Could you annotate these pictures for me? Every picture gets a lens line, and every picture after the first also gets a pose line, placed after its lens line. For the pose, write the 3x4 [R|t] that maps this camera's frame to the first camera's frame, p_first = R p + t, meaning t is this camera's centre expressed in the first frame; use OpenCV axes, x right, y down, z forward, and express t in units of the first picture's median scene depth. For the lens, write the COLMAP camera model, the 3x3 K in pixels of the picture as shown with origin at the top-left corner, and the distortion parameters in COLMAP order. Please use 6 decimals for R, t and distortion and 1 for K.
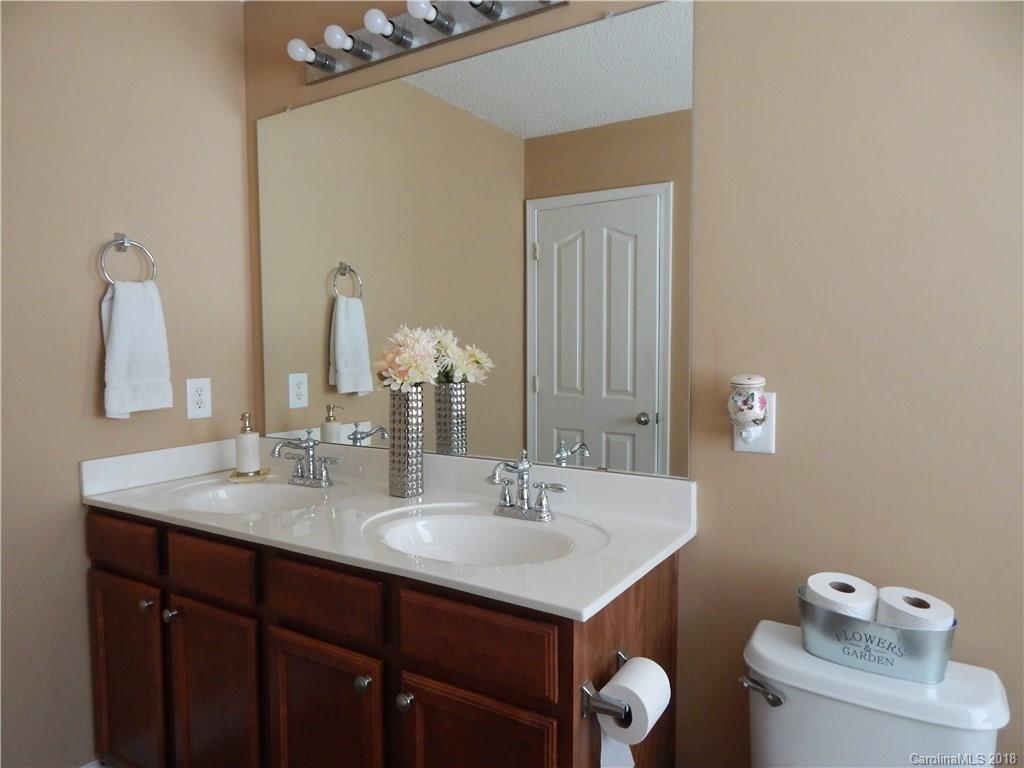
lens RADIAL K [[685.0, 0, 512.0], [0, 685.0, 384.0], [0, 0, 1]] dist [0.043068, -0.042498]
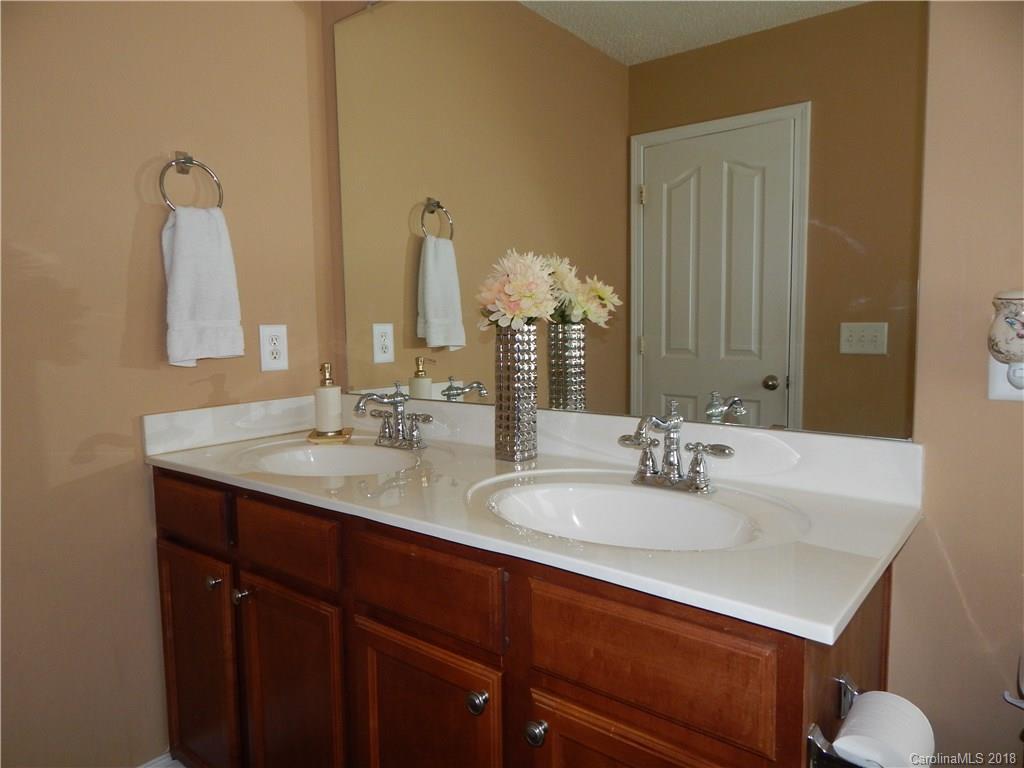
lens RADIAL K [[703.1, 0, 512.0], [0, 703.1, 384.0], [0, 0, 1]] dist [0.044014, -0.000500]
pose [[0.993551, 0.002494, -0.113356, -0.059741], [0.001407, 0.999410, 0.034322, 0.041296], [0.113375, -0.034260, 0.992961, 0.162576]]
